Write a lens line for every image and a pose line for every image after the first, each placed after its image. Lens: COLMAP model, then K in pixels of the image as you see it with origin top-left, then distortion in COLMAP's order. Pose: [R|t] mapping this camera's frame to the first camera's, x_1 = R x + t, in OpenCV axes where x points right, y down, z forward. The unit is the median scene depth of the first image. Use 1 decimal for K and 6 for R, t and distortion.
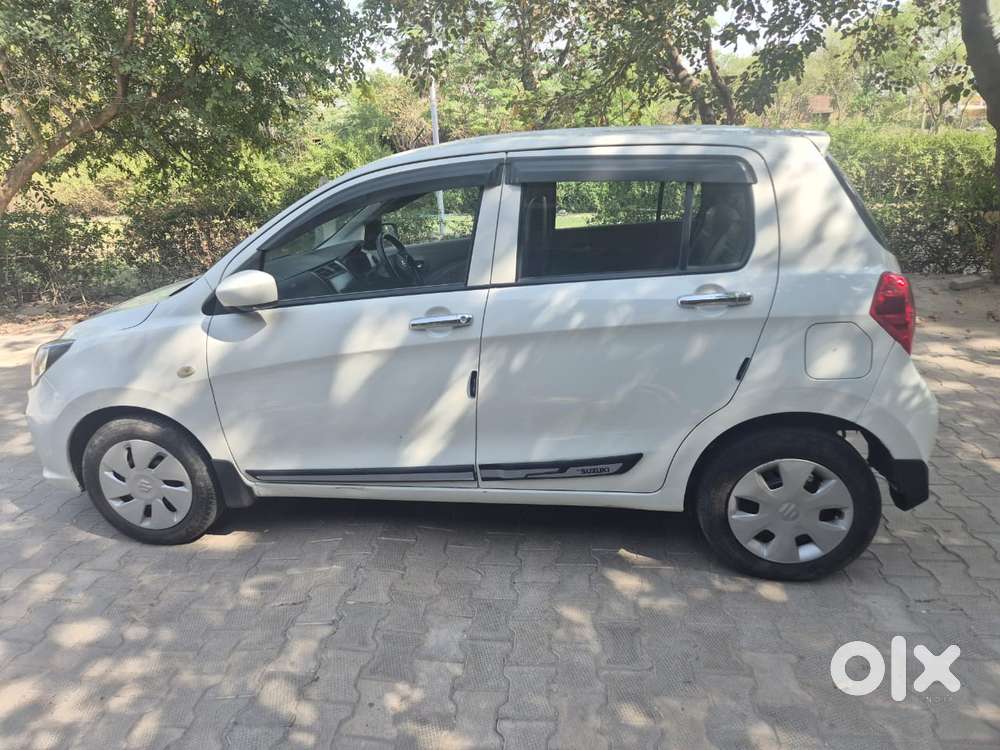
lens RADIAL K [[668.7, 0, 500.0], [0, 668.7, 375.0], [0, 0, 1]] dist [0.062943, -0.056991]
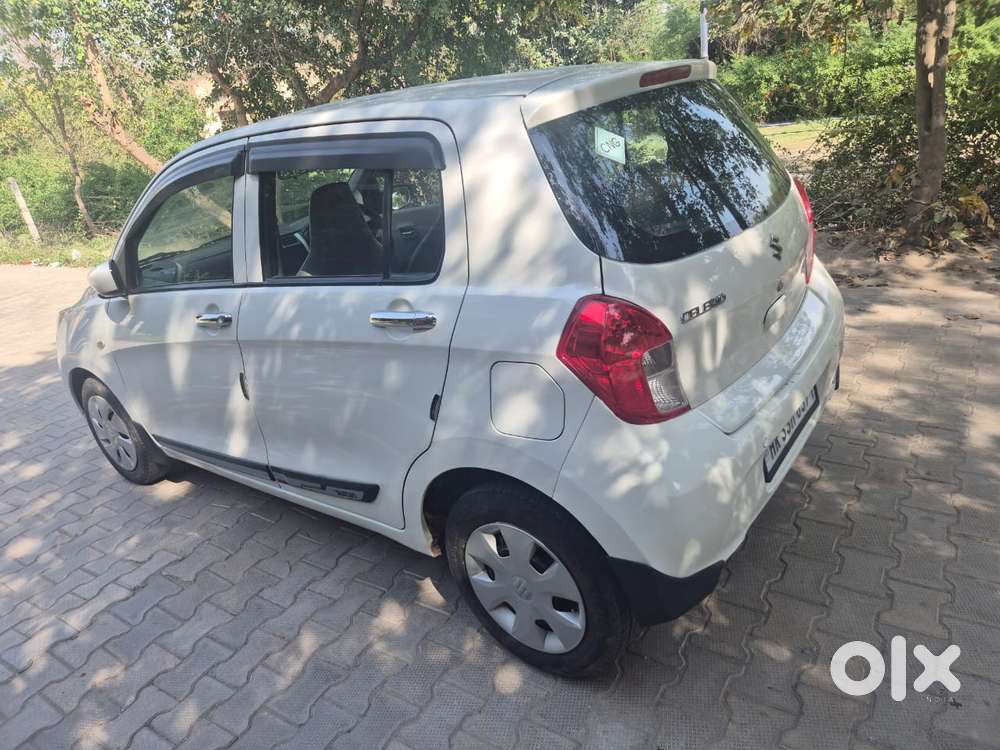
lens RADIAL K [[677.5, 0, 500.0], [0, 677.5, 375.0], [0, 0, 1]] dist [0.056102, -0.043721]
pose [[0.884923, 0.095403, -0.455862, 0.761837], [-0.043618, 0.991470, 0.122823, -0.143829], [0.463690, -0.088805, 0.881535, 0.319118]]
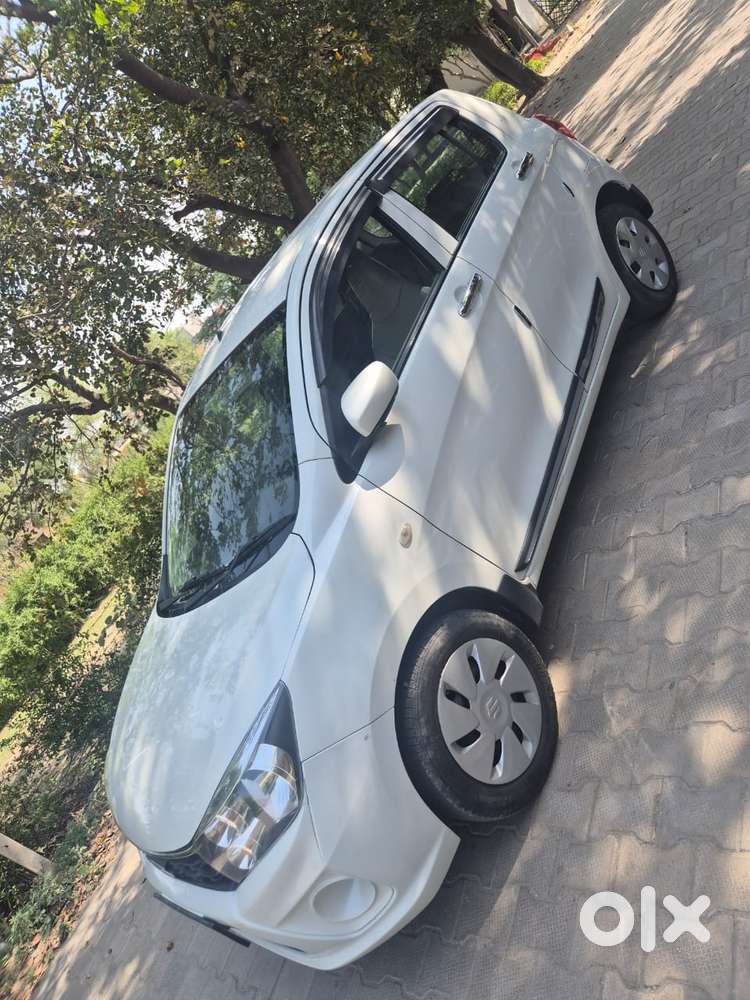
lens RADIAL K [[668.7, 0, 375.0], [0, 668.7, 500.0], [0, 0, 1]] dist [0.062943, -0.056991]
pose [[0.339696, -0.663368, 0.666746, -1.093729], [0.883163, 0.468777, 0.016445, -0.079108], [-0.323464, 0.583259, 0.745104, 0.451872]]
